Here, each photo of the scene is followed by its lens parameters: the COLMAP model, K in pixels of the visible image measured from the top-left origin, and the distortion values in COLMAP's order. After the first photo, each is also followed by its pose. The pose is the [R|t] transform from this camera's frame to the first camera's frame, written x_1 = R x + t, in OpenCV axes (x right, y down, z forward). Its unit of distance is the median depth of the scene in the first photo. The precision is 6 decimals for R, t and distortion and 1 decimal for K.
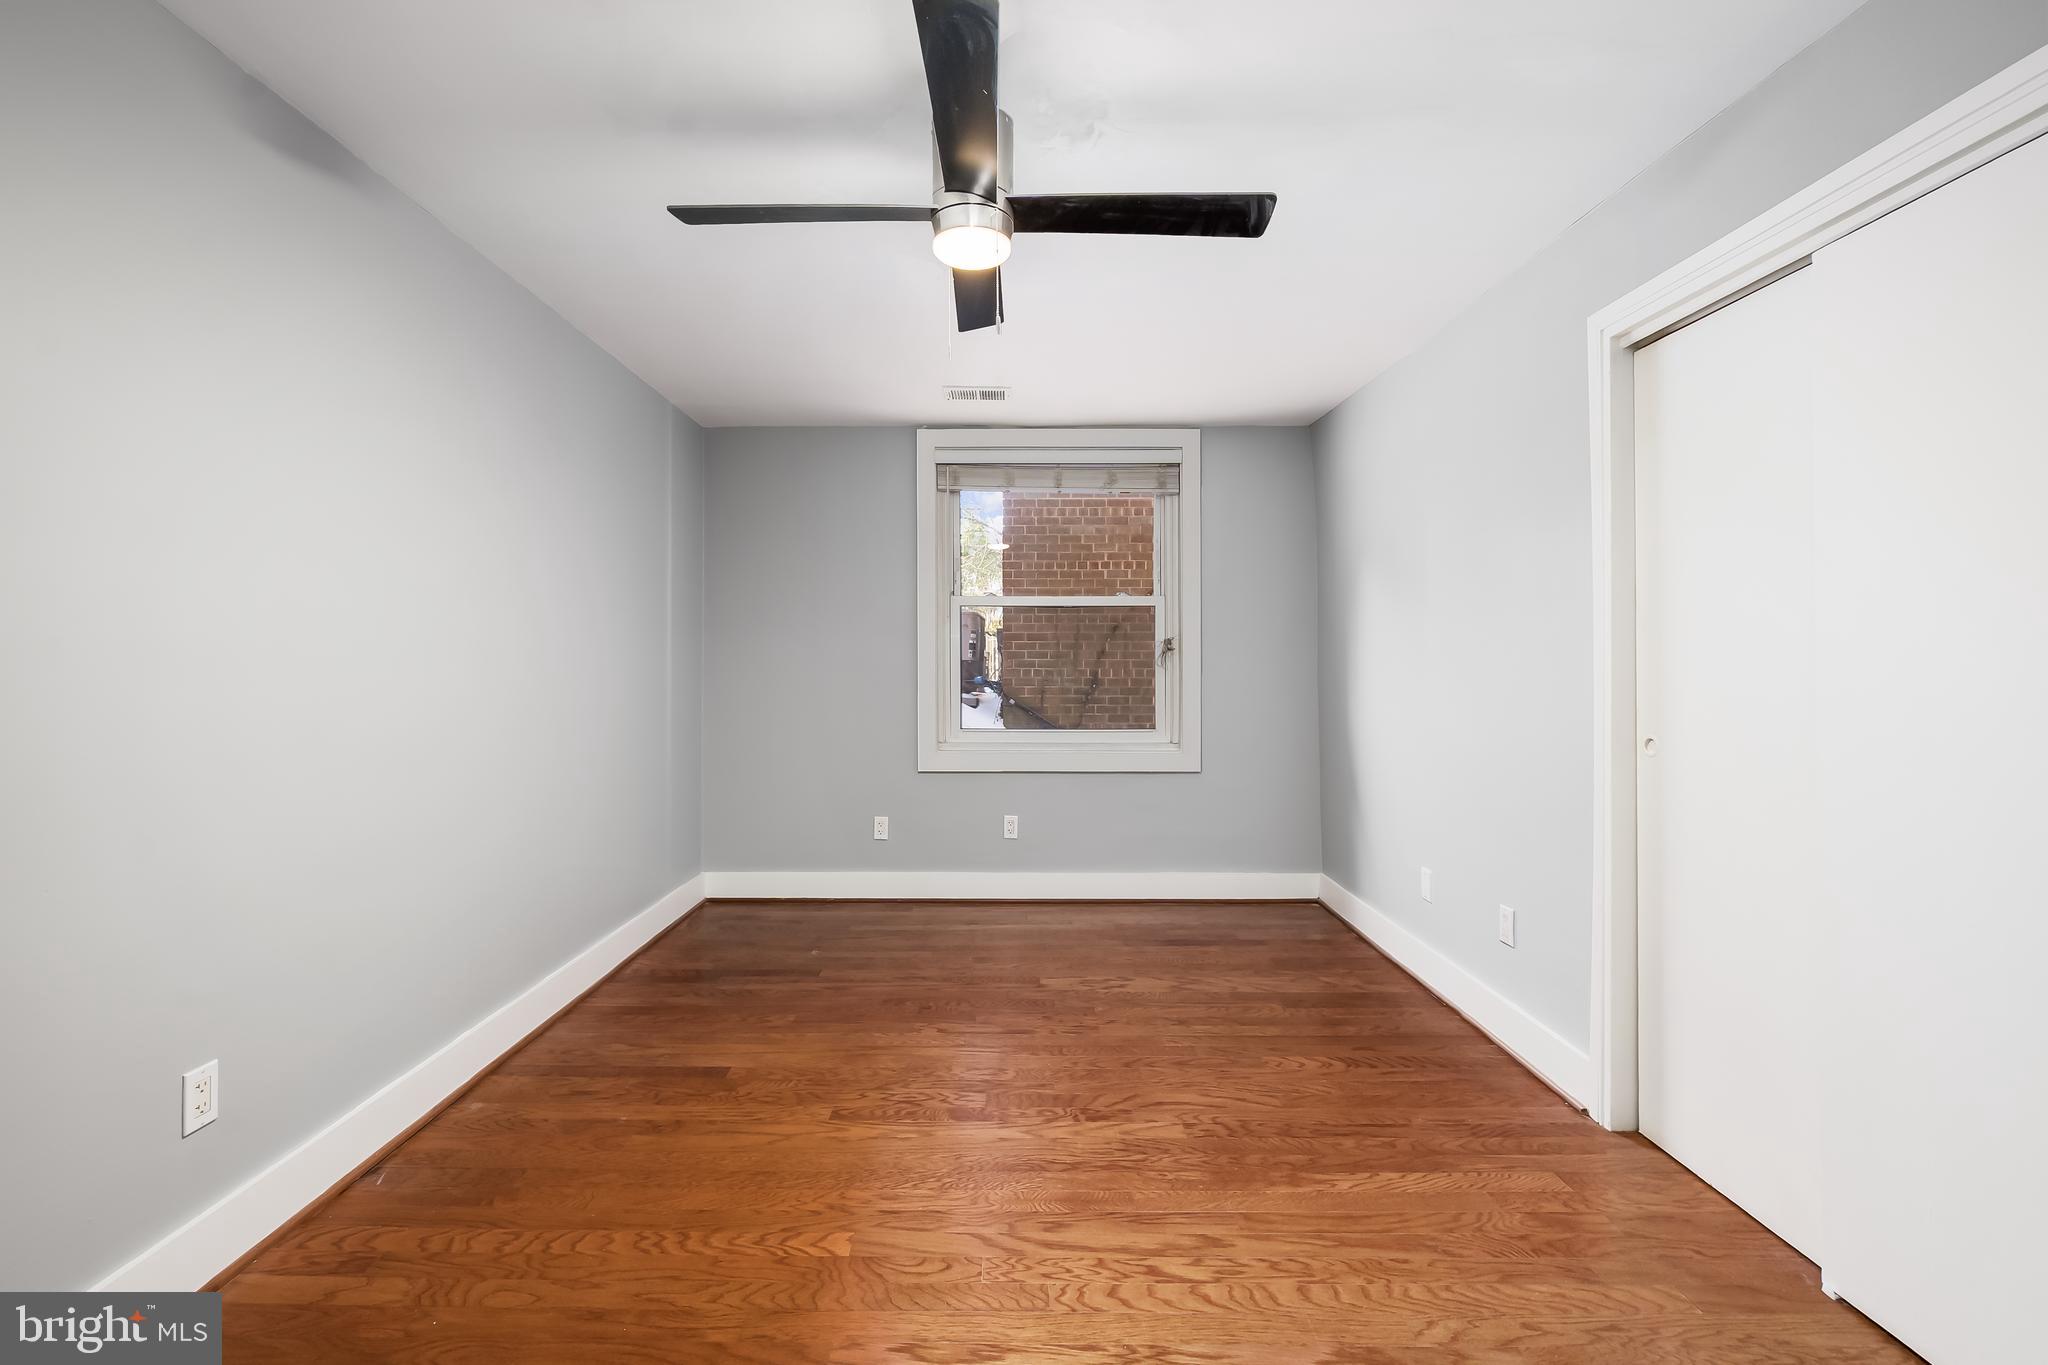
lens RADIAL K [[887.8, 0, 1005.8], [0, 887.8, 663.6], [0, 0, 1]] dist [-0.008818, 0.002538]
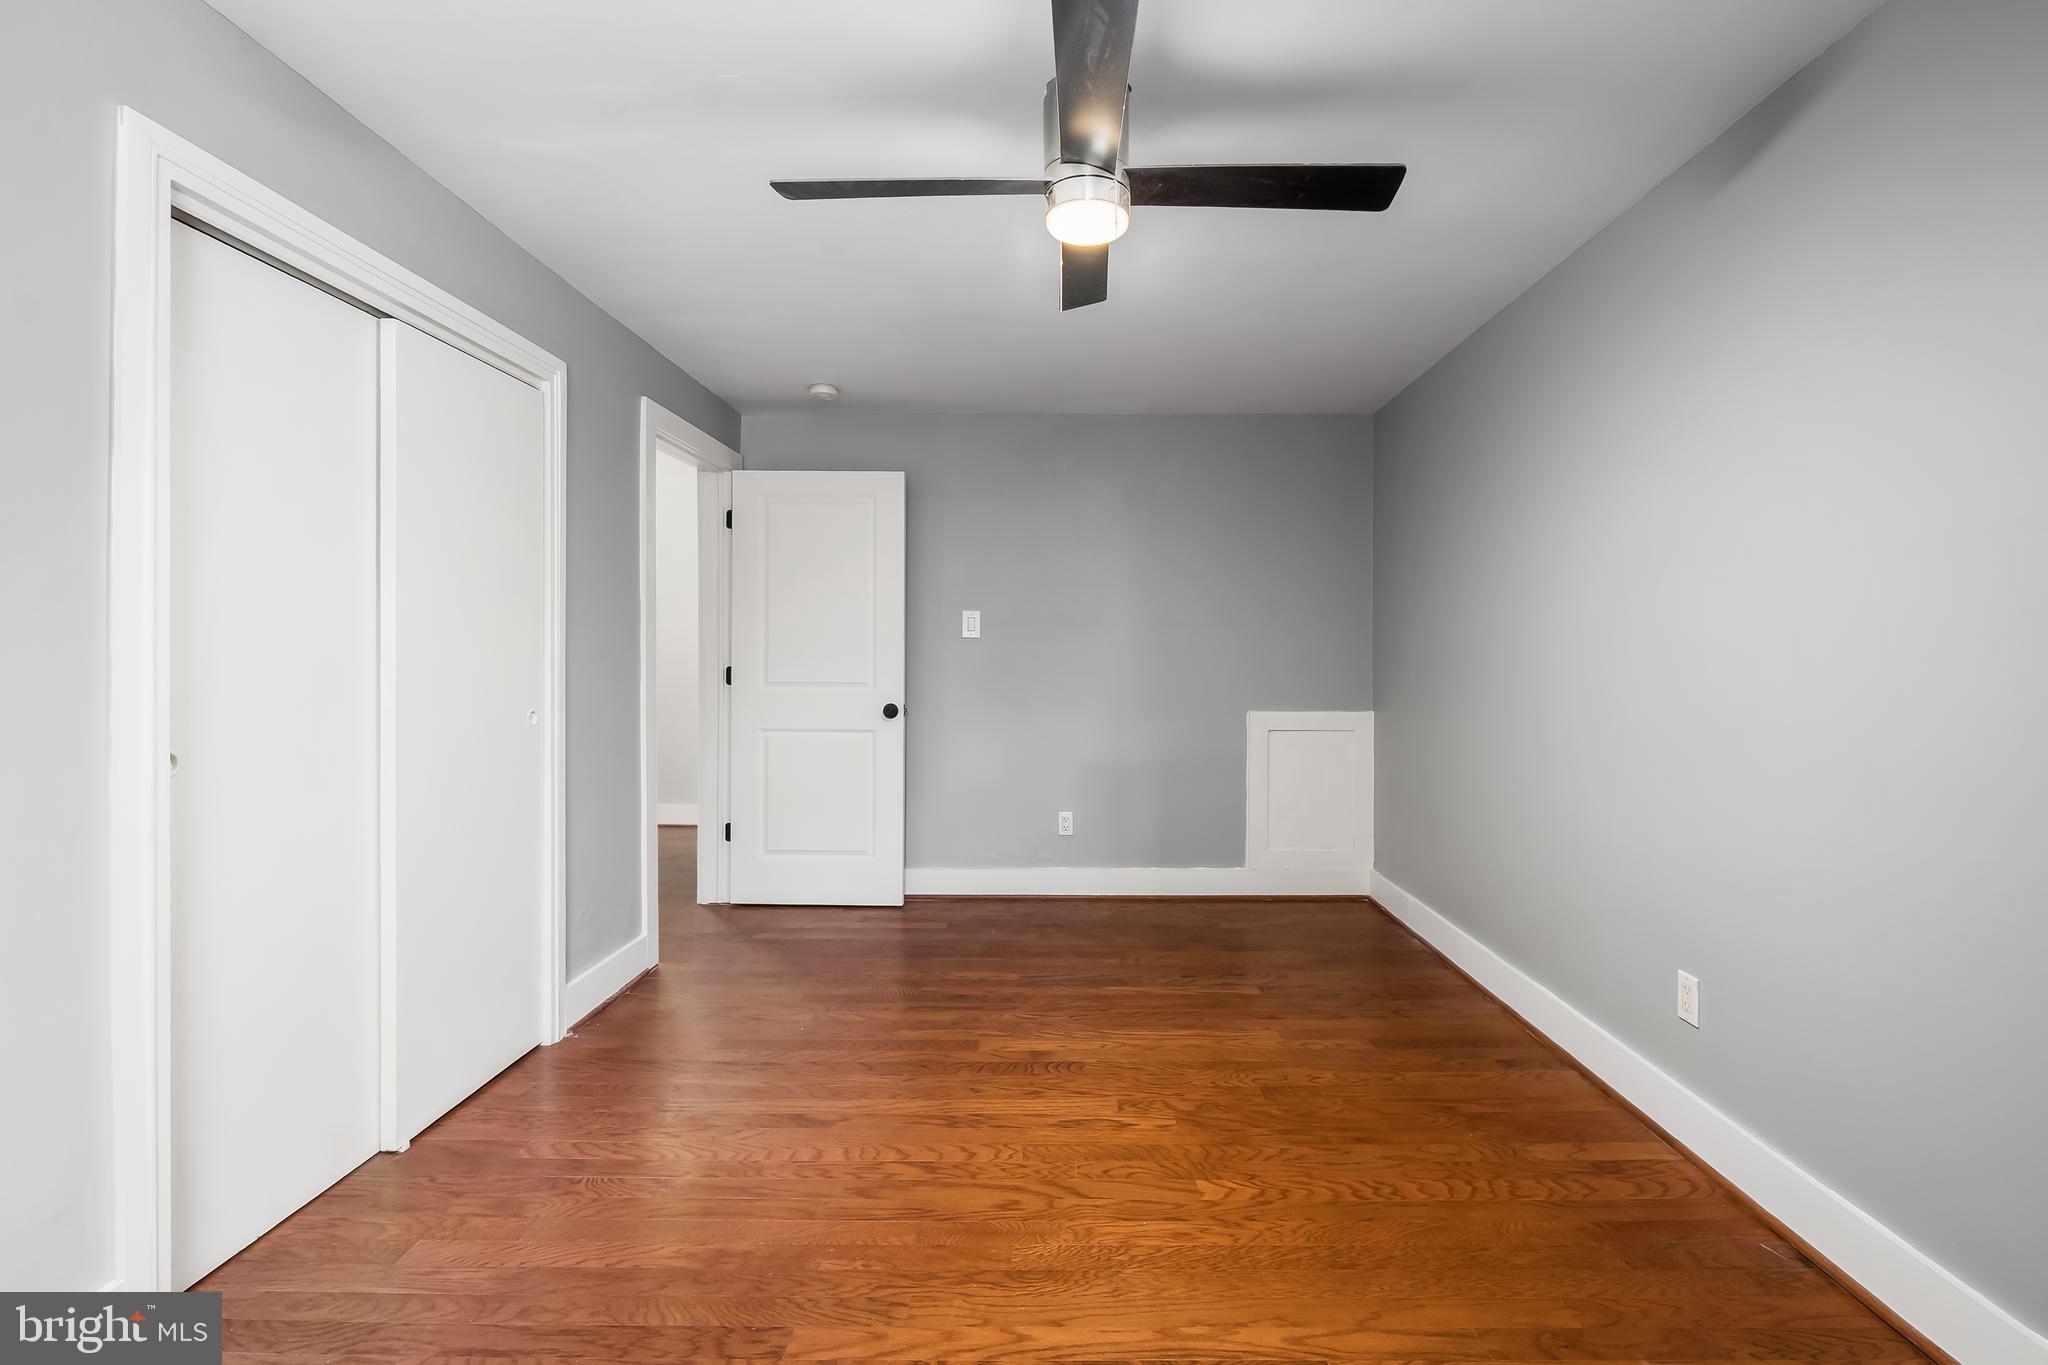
lens RADIAL K [[887.8, 0, 1070.7], [0, 887.8, 655.6], [0, 0, 1]] dist [-0.008818, 0.002538]
pose [[-0.999963, -0.007057, -0.004844, -0.006140], [-0.007063, 0.999974, 0.001343, 0.000426], [0.004835, 0.001377, -0.999987, 1.606755]]
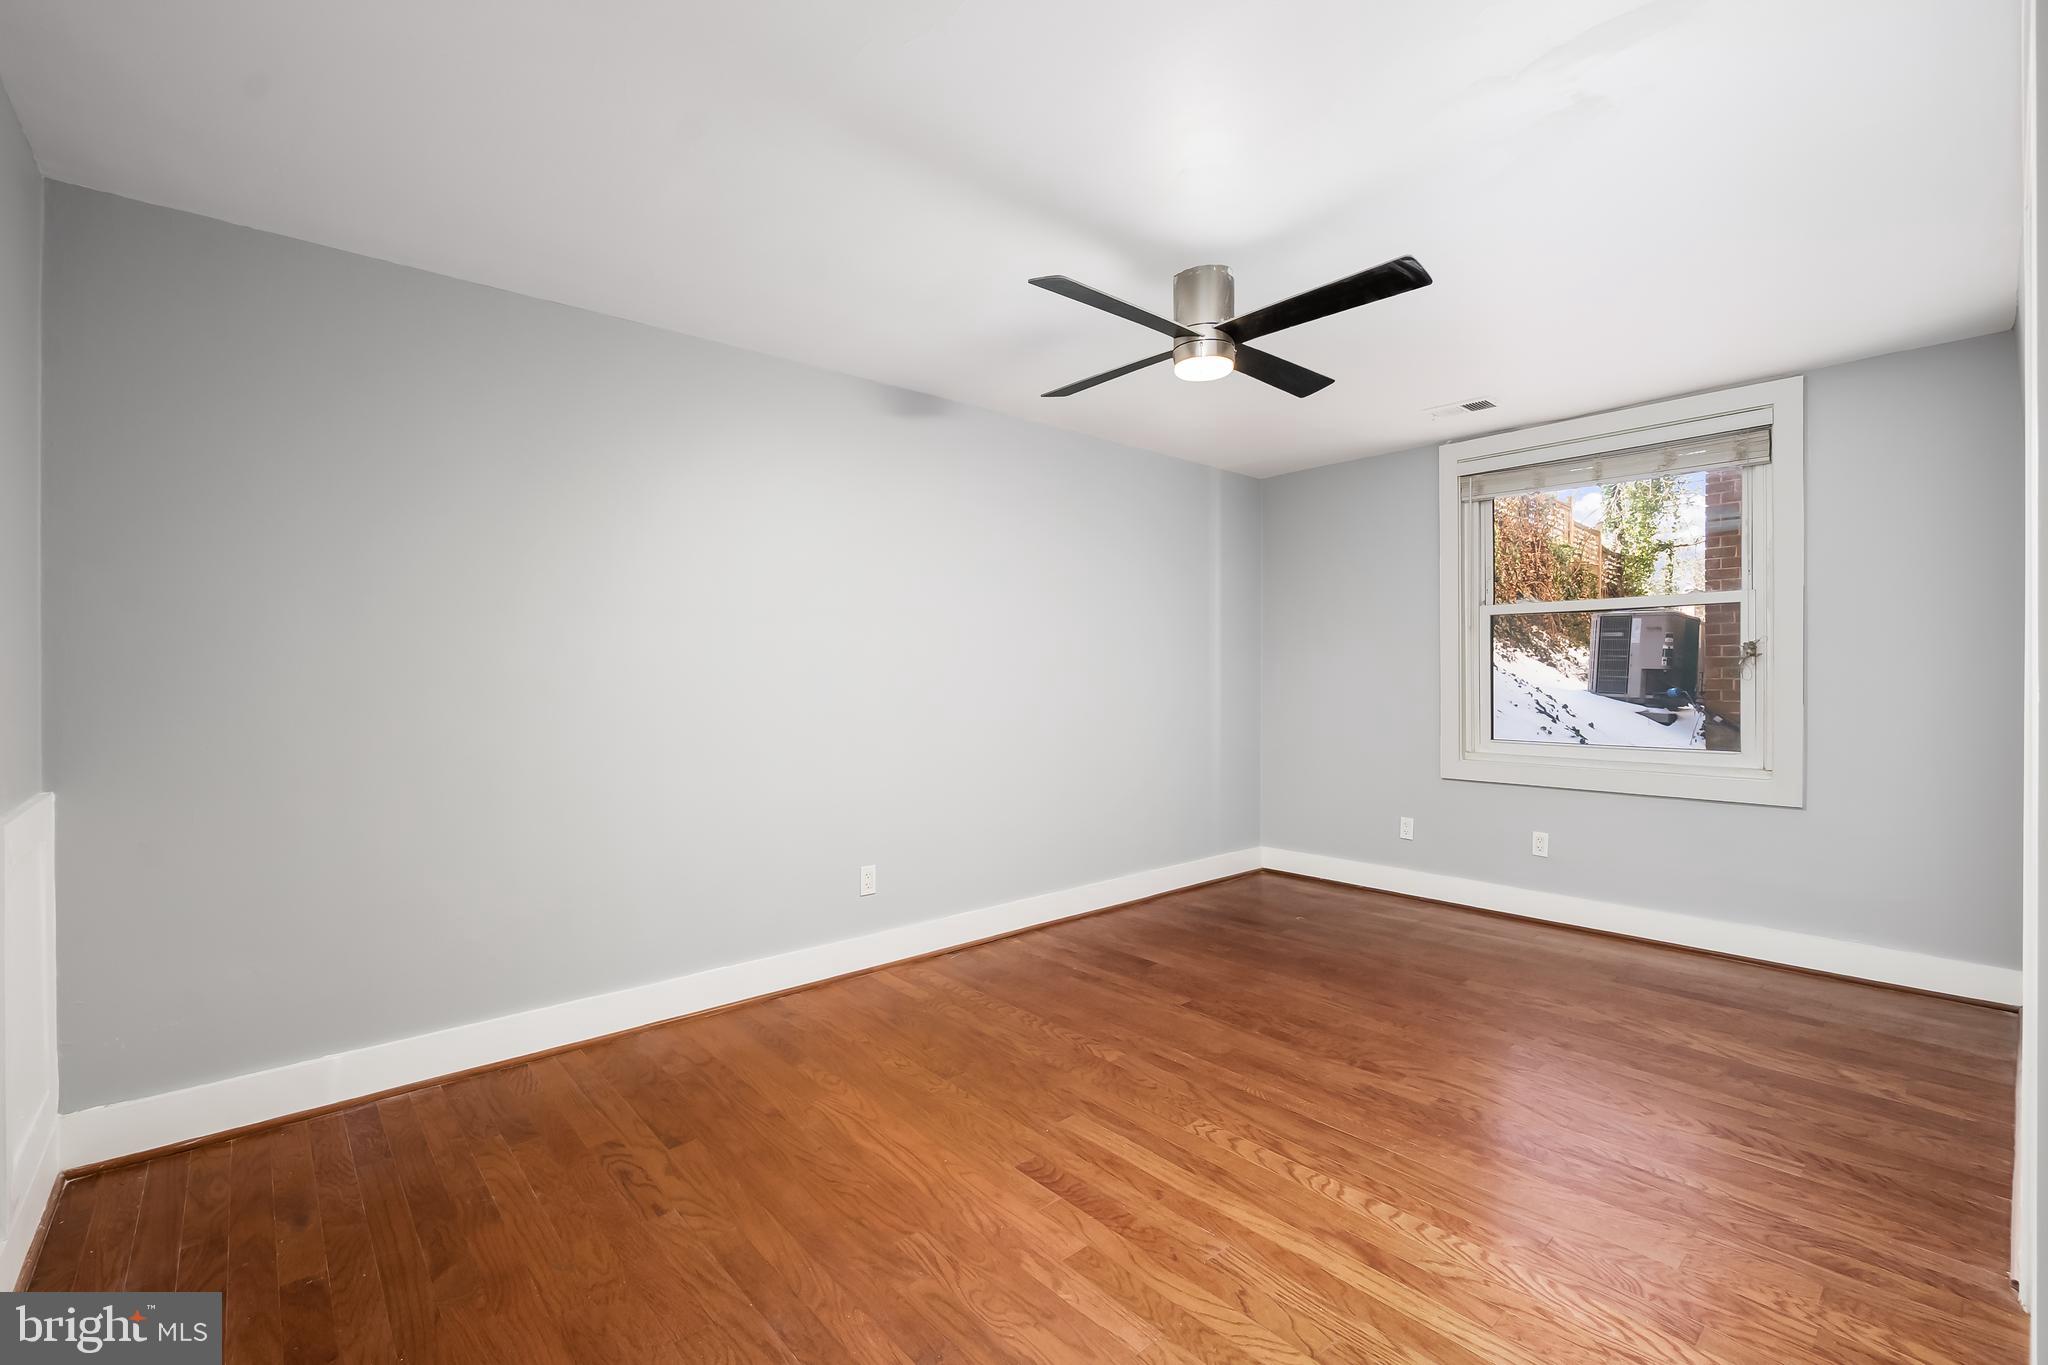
lens RADIAL K [[887.8, 0, 1010.4], [0, 887.8, 675.7], [0, 0, 1]] dist [-0.008818, 0.002538]
pose [[0.654038, -0.004025, -0.756451, 0.657011], [0.004489, 0.999989, -0.001440, 0.003752], [0.756448, -0.002454, 0.654049, -0.097241]]
